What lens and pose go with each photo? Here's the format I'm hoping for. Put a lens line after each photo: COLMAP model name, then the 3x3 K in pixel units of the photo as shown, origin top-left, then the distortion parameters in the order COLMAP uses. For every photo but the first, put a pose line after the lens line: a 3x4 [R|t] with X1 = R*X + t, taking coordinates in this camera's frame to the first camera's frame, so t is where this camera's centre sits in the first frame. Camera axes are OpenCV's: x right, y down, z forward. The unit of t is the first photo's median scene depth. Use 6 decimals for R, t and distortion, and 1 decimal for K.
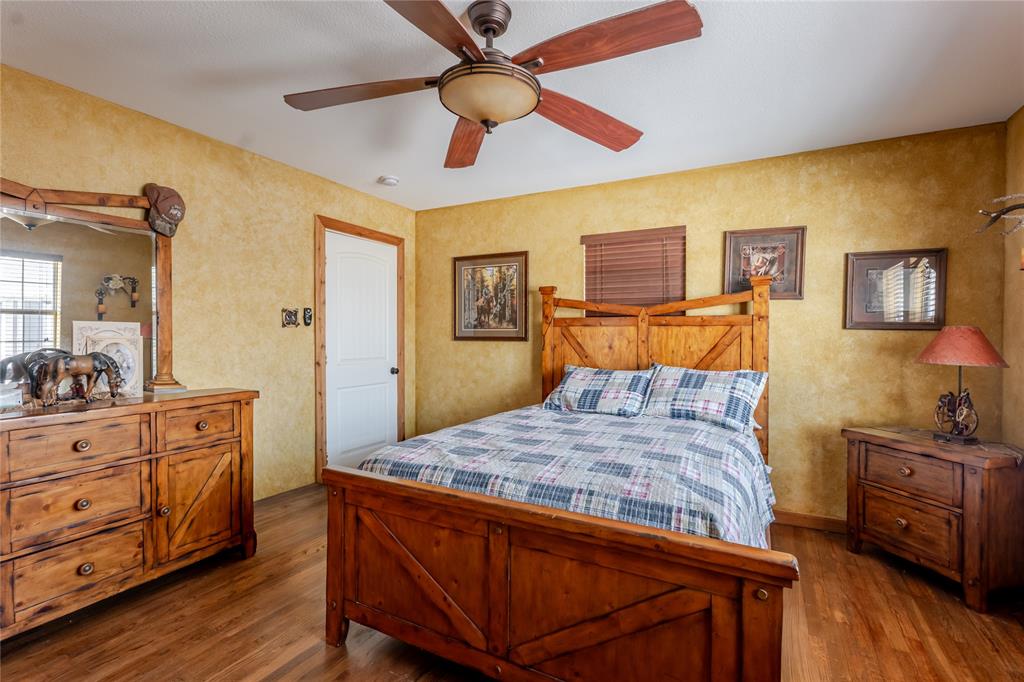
lens RADIAL K [[477.2, 0, 511.7], [0, 477.2, 338.1], [0, 0, 1]] dist [0.004393, 0.000383]
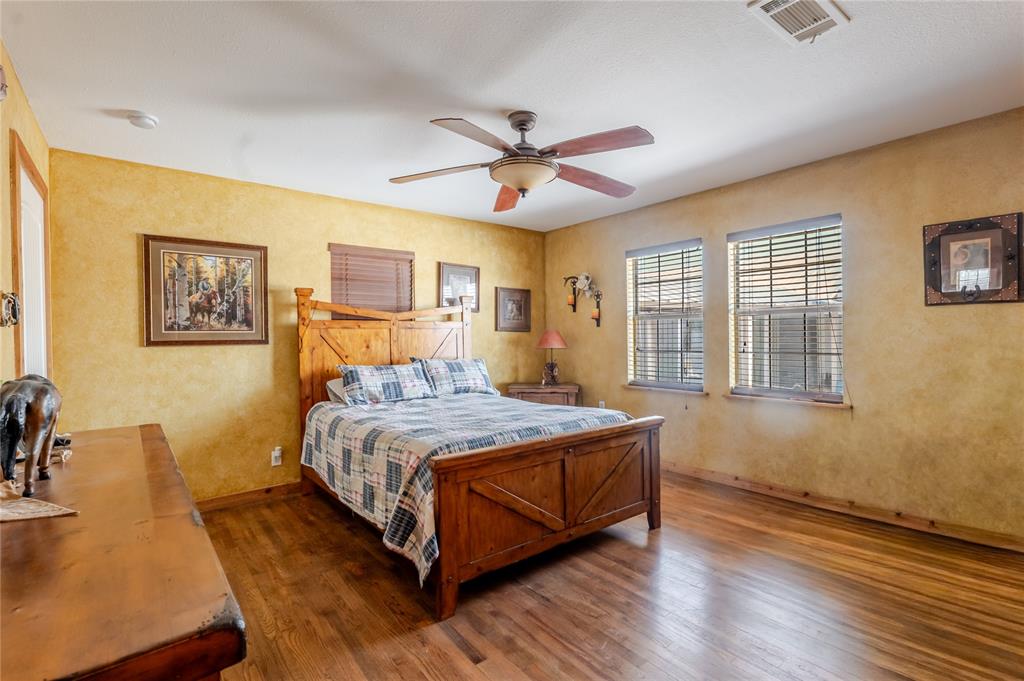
lens RADIAL K [[477.2, 0, 516.1], [0, 477.2, 338.3], [0, 0, 1]] dist [0.004393, 0.000383]
pose [[0.392696, -0.013724, 0.919566, -0.628037], [0.018419, 0.999805, 0.007056, -0.002781], [-0.919484, 0.014167, 0.392873, 0.197725]]
